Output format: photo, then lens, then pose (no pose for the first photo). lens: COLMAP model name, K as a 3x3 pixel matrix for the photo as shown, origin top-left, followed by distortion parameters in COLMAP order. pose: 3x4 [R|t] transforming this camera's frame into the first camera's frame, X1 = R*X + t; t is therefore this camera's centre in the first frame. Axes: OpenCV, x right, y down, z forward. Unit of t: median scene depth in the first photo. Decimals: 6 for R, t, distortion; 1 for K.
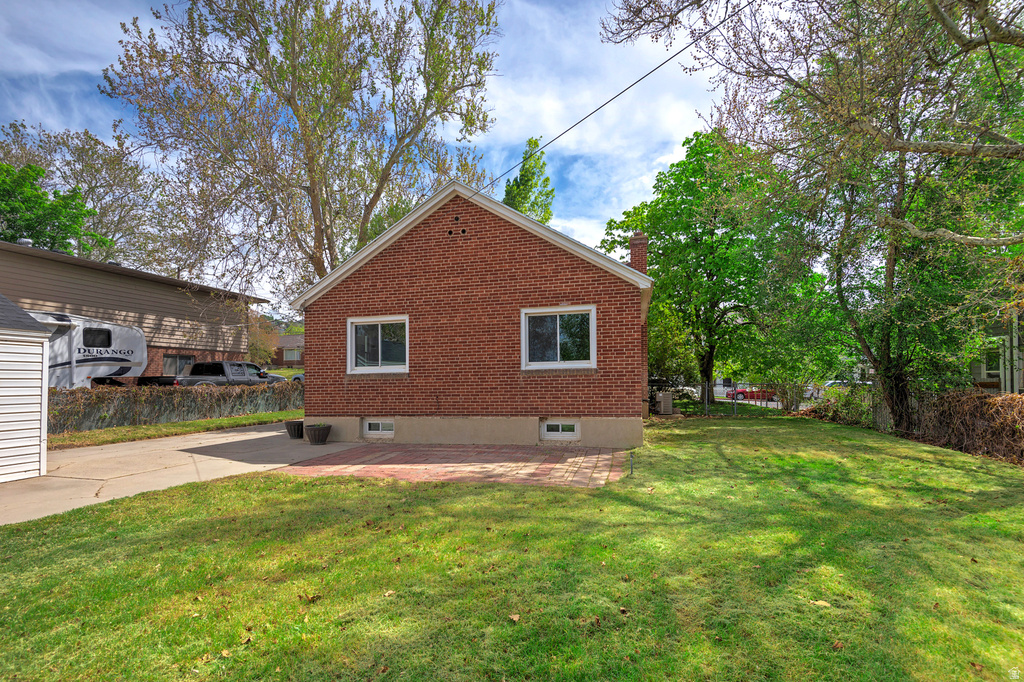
lens RADIAL K [[471.6, 0, 514.2], [0, 471.6, 344.5], [0, 0, 1]] dist [0.021136, -0.001956]
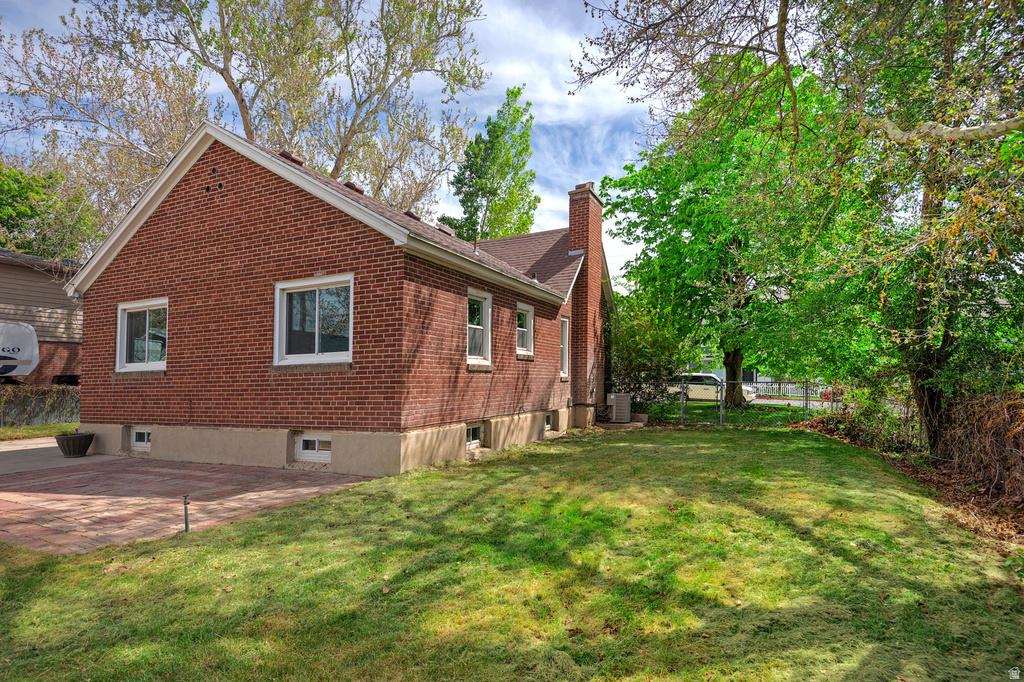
lens RADIAL K [[513.9, 0, 510.6], [0, 513.9, 338.9], [0, 0, 1]] dist [0.018106, -0.008561]
pose [[0.979044, -0.017836, -0.202865, 0.522864], [0.018009, 0.999837, -0.000996, 0.018941], [0.202850, -0.002678, 0.979206, 0.269576]]
